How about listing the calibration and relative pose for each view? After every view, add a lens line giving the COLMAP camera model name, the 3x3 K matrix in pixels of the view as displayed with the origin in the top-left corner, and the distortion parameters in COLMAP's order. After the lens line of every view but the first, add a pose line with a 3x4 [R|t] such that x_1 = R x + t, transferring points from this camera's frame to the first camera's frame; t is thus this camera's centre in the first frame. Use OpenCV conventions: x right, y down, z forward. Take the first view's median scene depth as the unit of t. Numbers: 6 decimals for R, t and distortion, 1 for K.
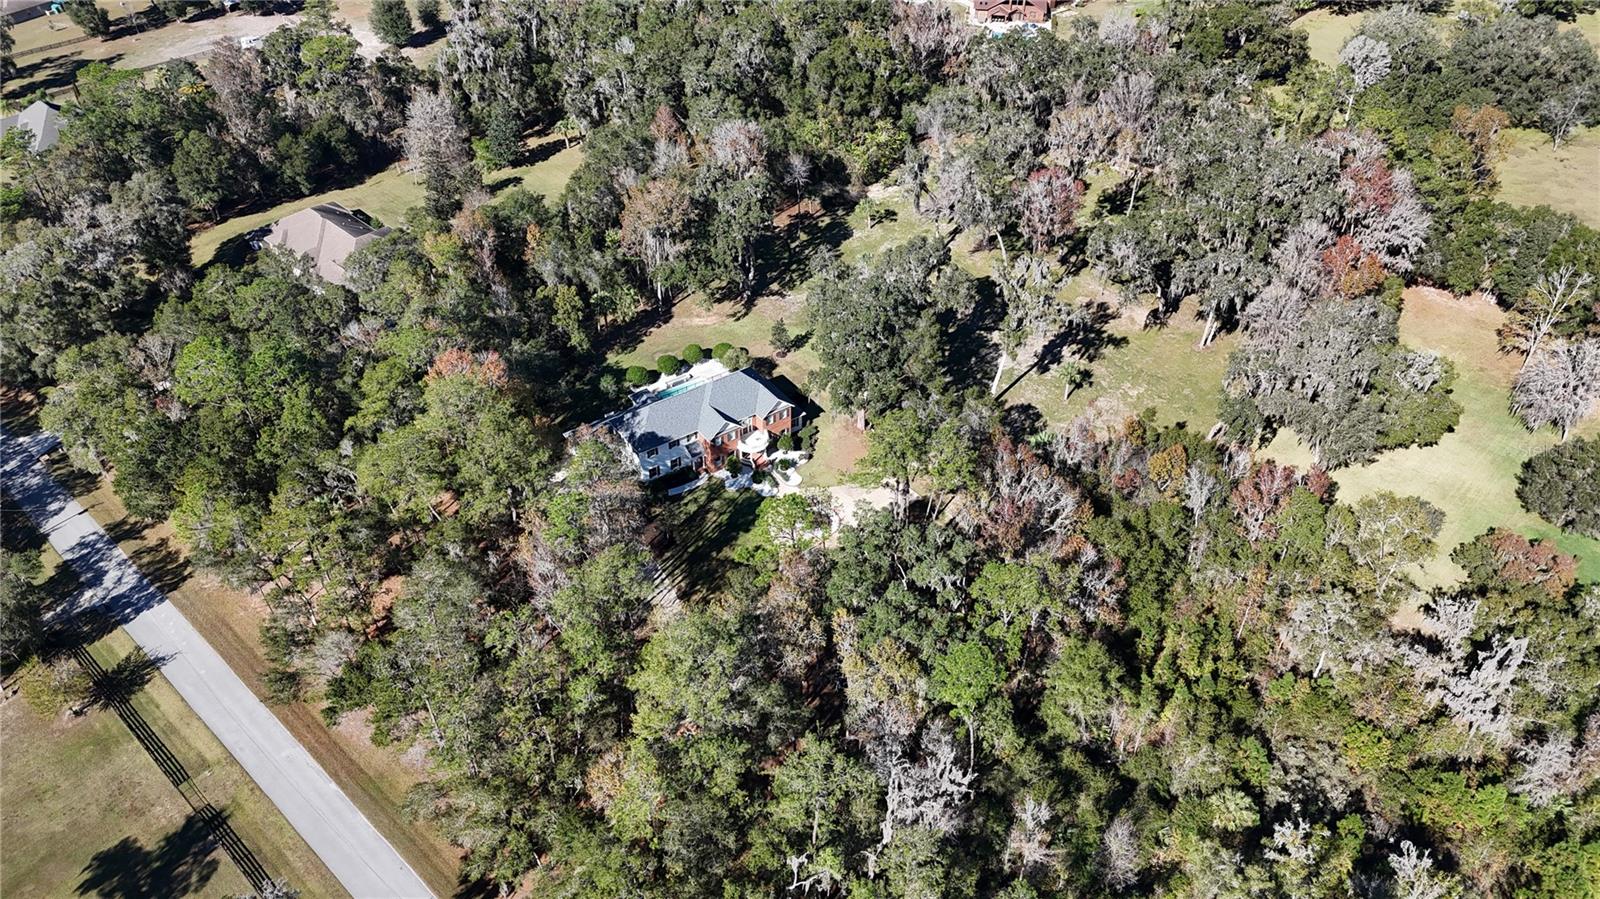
lens RADIAL K [[1173.7, 0, 800.0], [0, 1173.7, 449.5], [0, 0, 1]] dist [0.085792, -0.107258]
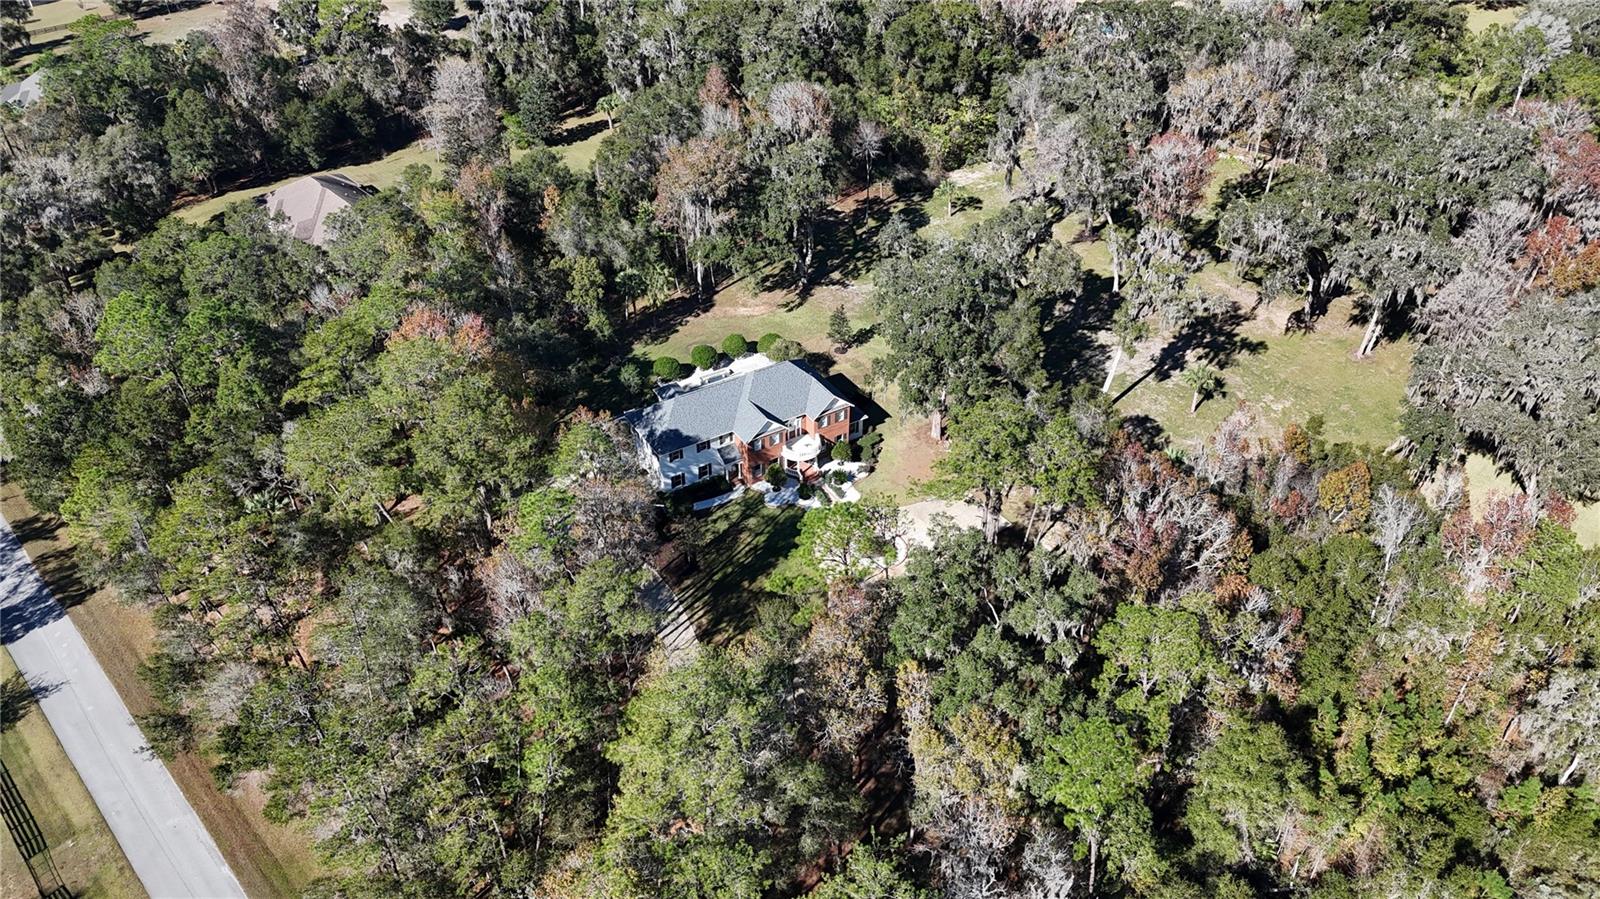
lens RADIAL K [[1171.8, 0, 797.5], [0, 1171.8, 451.4], [0, 0, 1]] dist [0.077595, -0.077818]
pose [[0.997974, 0.031990, -0.055001, 0.001585], [-0.034152, 0.998662, -0.038833, 0.025782], [0.053686, 0.040633, 0.997731, 0.186255]]
